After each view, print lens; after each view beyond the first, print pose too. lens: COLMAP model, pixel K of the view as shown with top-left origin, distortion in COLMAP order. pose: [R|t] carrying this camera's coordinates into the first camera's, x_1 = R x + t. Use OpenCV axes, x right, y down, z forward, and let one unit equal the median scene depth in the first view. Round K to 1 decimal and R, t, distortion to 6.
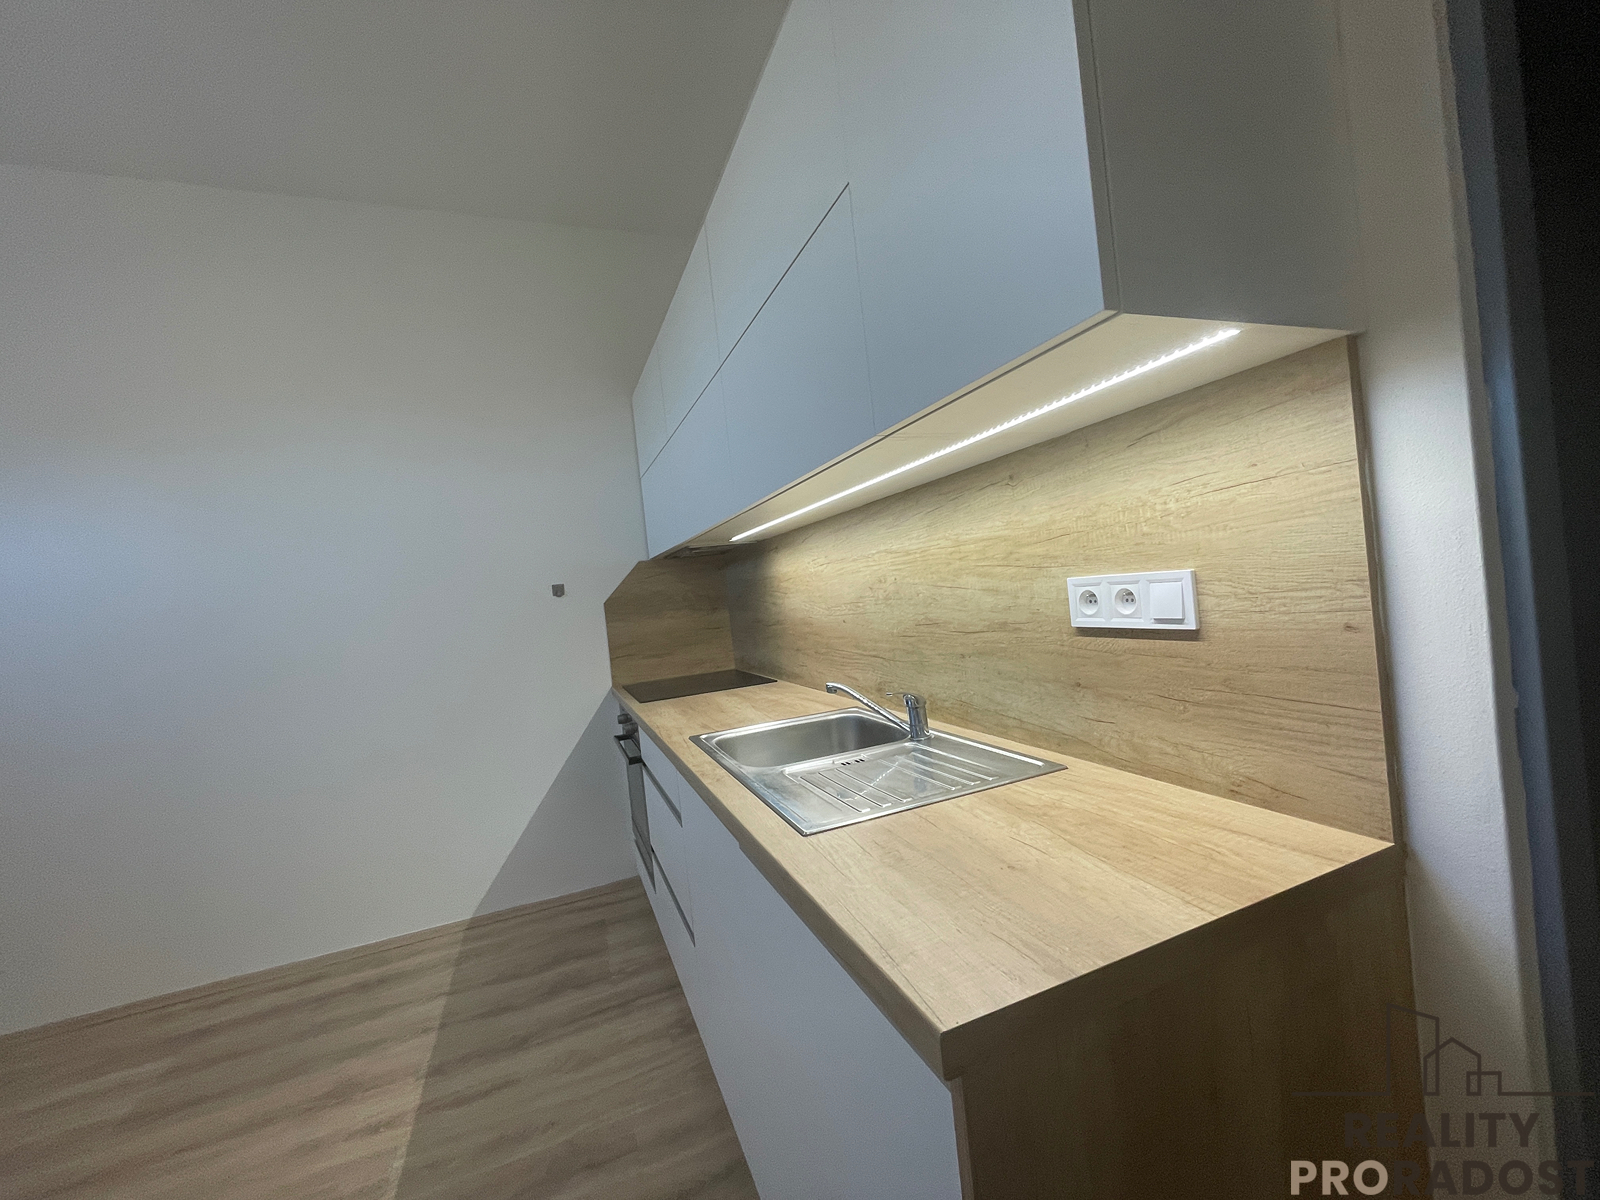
lens RADIAL K [[646.5, 0, 798.3], [0, 646.5, 595.7], [0, 0, 1]] dist [-0.001195, -0.000219]
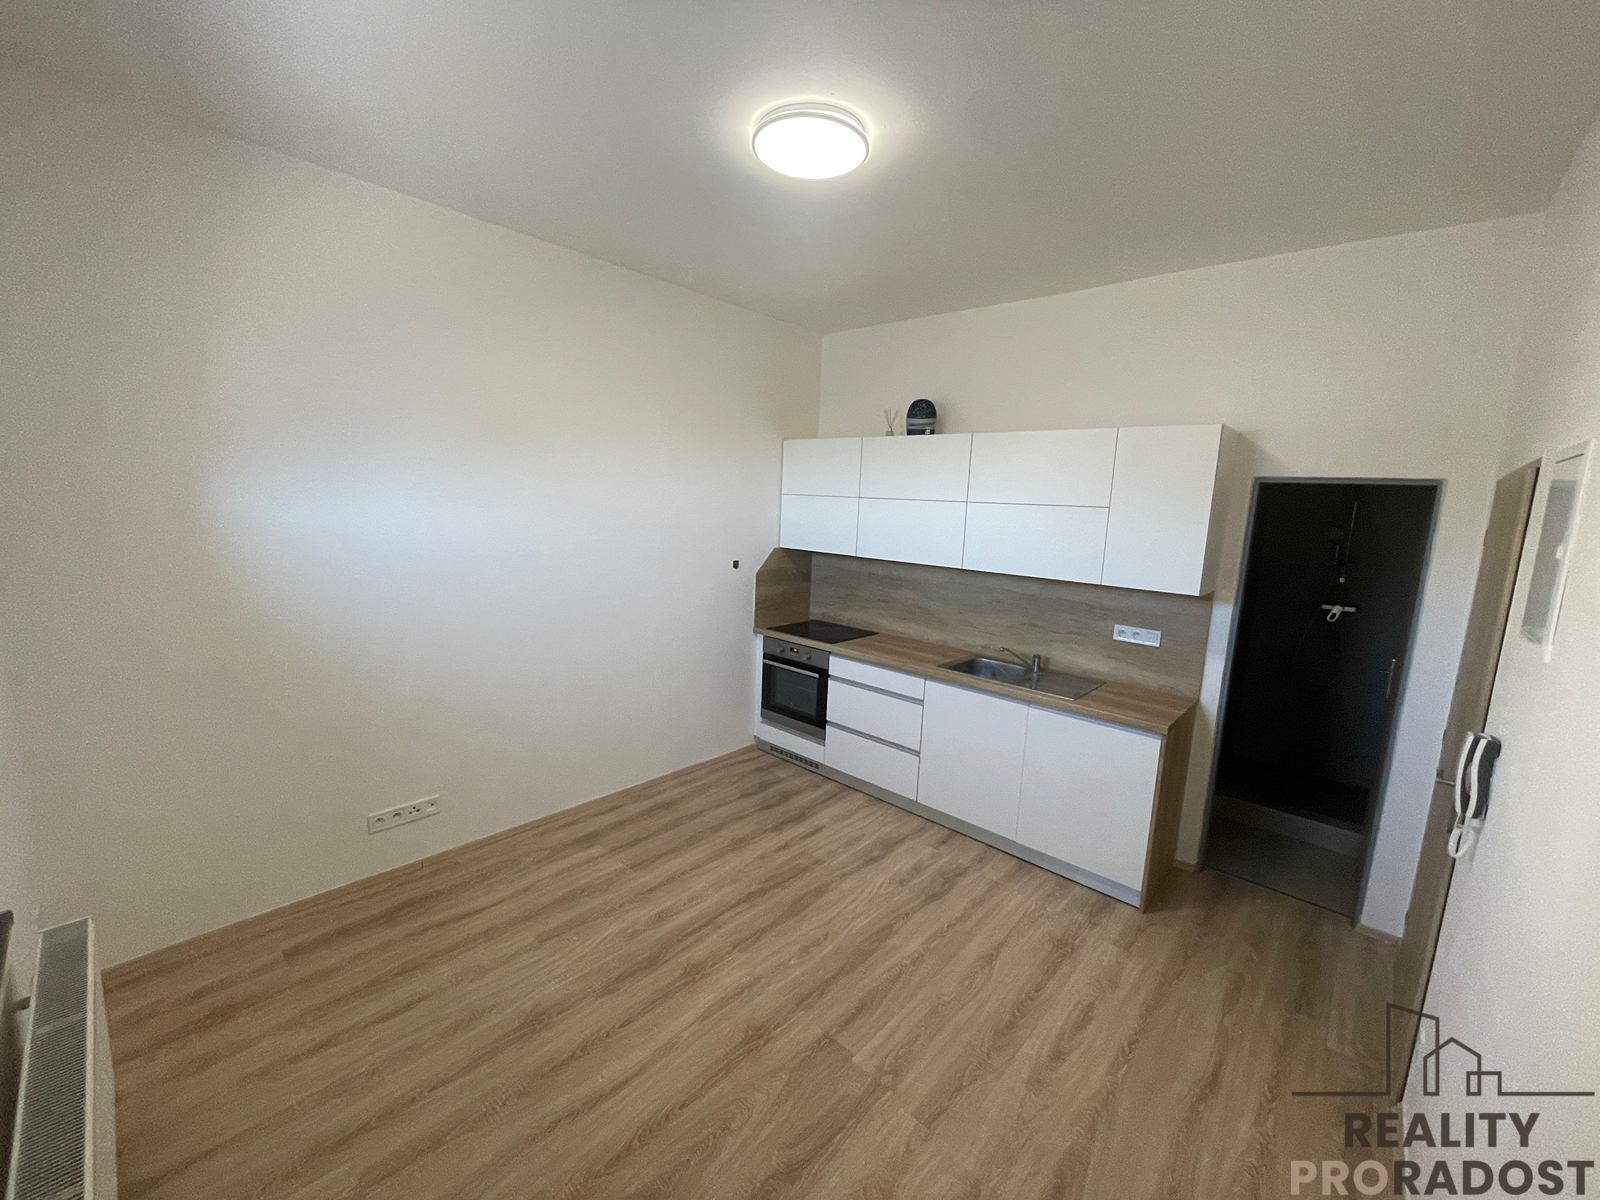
lens RADIAL K [[646.5, 0, 798.3], [0, 646.5, 595.7], [0, 0, 1]] dist [-0.001195, -0.000219]
pose [[0.889877, 0.069435, 0.450885, -0.968408], [-0.130217, 0.985891, 0.105174, -0.121237], [-0.437221, -0.152305, 0.886364, -0.448097]]
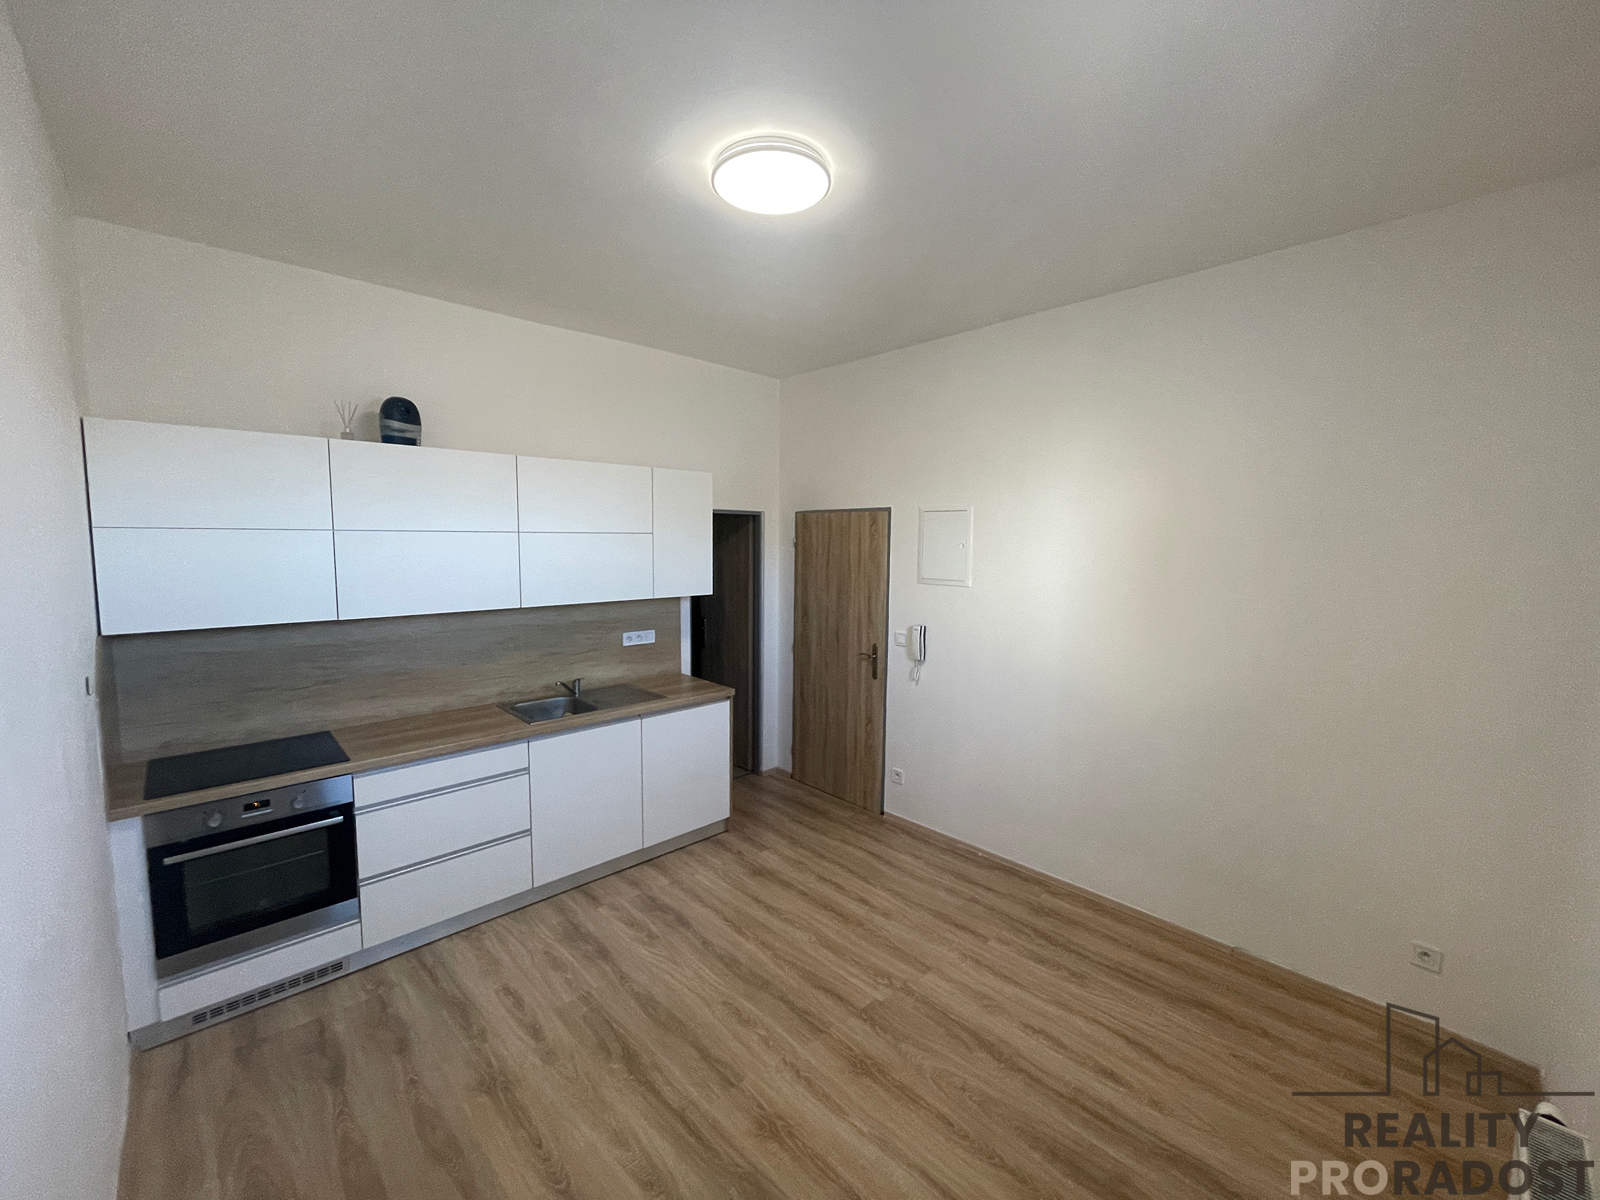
lens RADIAL K [[646.5, 0, 798.3], [0, 646.5, 595.7], [0, 0, 1]] dist [-0.001195, -0.000219]
pose [[-0.372978, 0.013569, 0.927741, -1.353246], [0.032556, 0.999469, -0.001529, -0.082287], [-0.927269, 0.029633, -0.373222, 0.581390]]
